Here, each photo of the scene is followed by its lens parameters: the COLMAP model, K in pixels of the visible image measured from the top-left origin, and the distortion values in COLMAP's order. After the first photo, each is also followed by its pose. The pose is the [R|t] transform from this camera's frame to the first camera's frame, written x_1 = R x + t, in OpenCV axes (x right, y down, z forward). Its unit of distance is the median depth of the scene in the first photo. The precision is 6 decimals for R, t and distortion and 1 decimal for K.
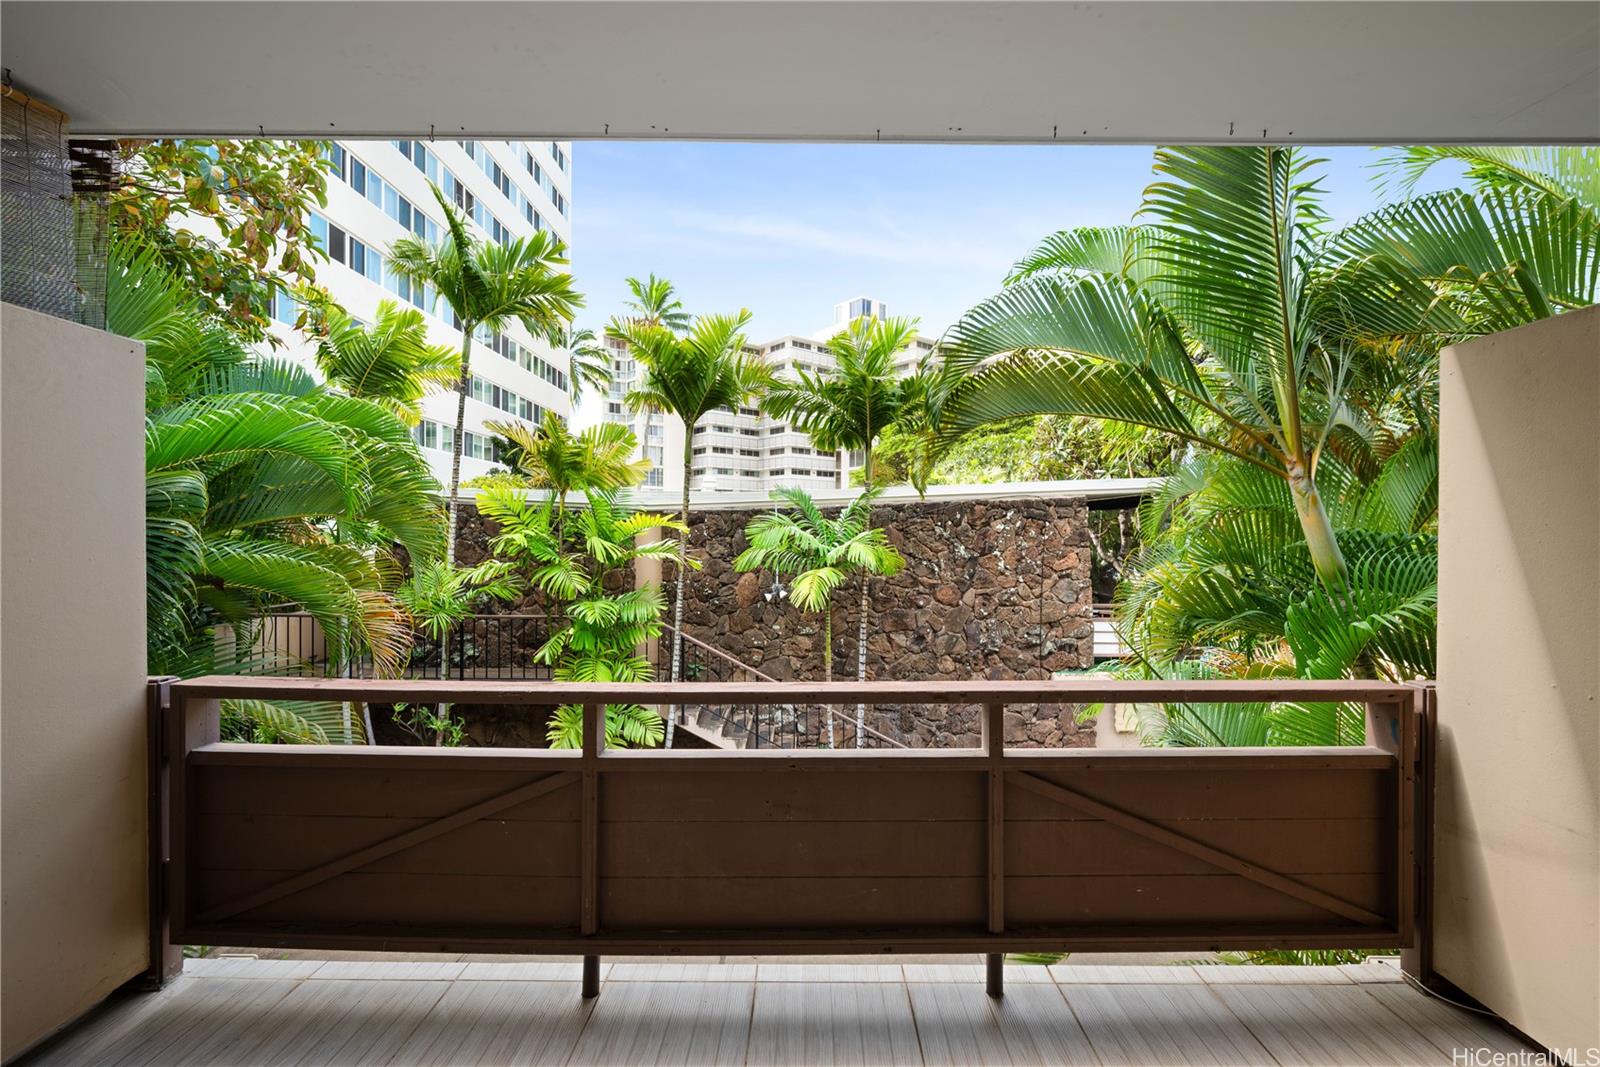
lens RADIAL K [[686.4, 0, 802.3], [0, 686.4, 529.9], [0, 0, 1]] dist [-0.013442, 0.000002]
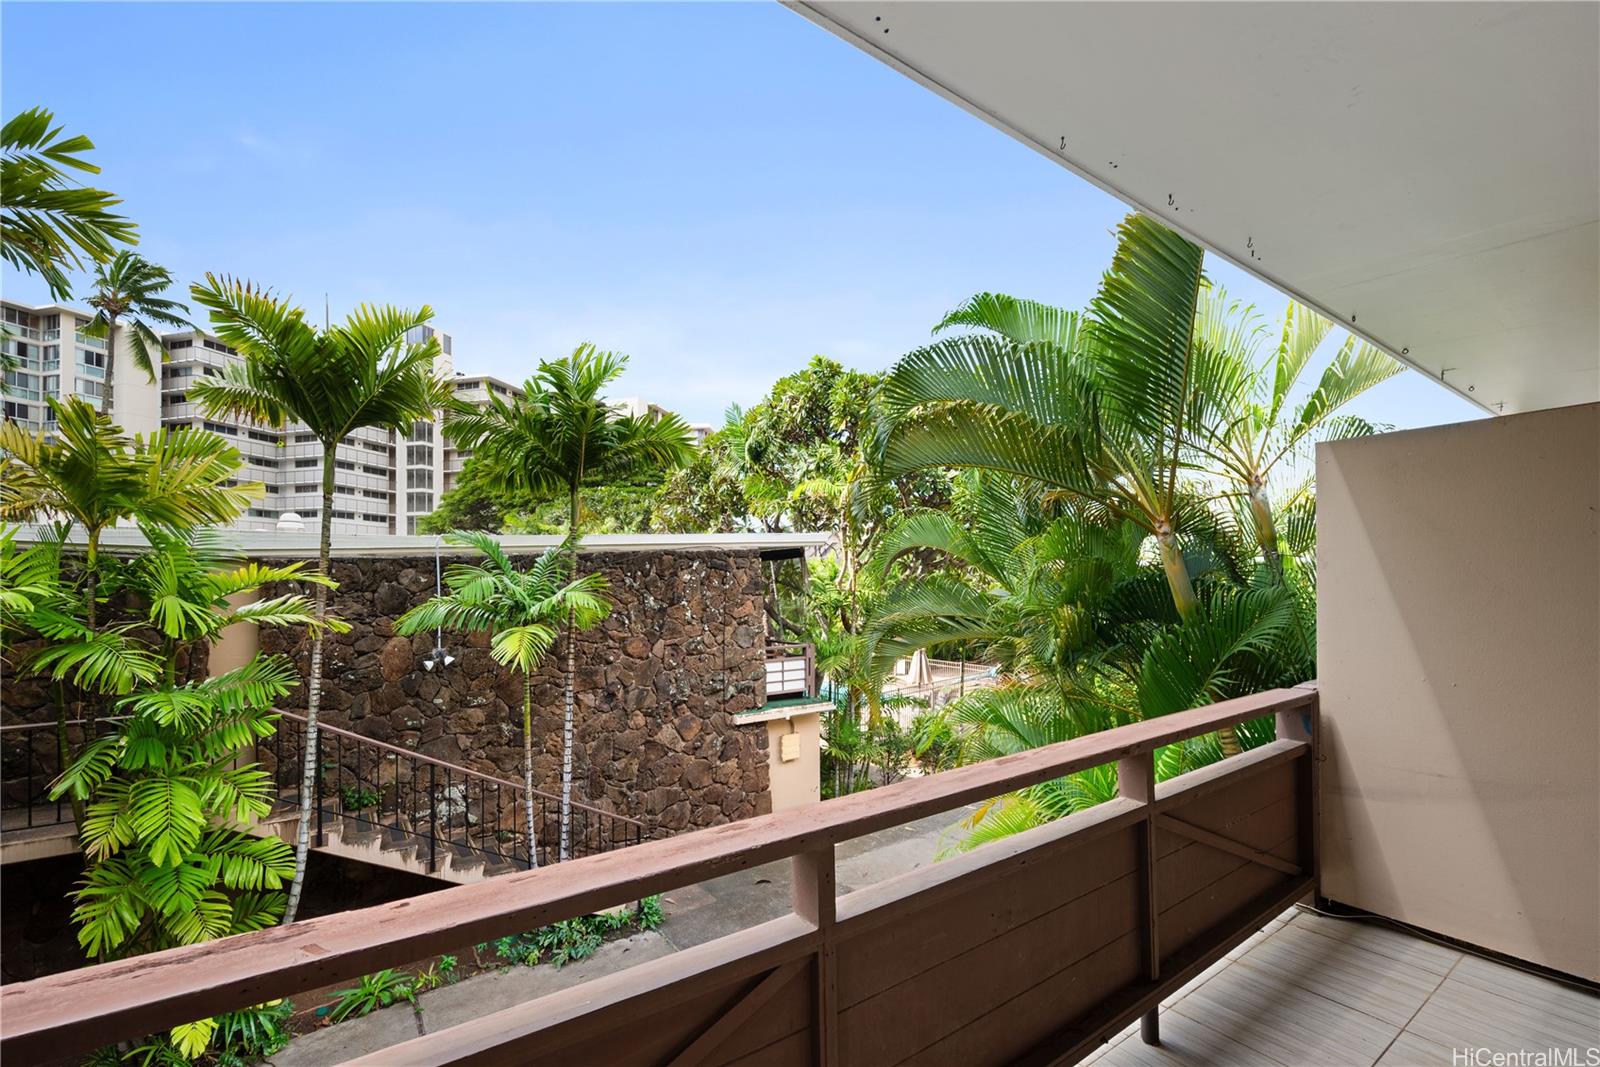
lens RADIAL K [[668.3, 0, 790.7], [0, 668.3, 573.0], [0, 0, 1]] dist [-0.001921, 0.000072]
pose [[0.823419, -0.003443, 0.567423, -0.145487], [0.010211, 0.999910, -0.008751, -0.000181], [-0.567342, 0.013000, 0.823380, 0.101196]]
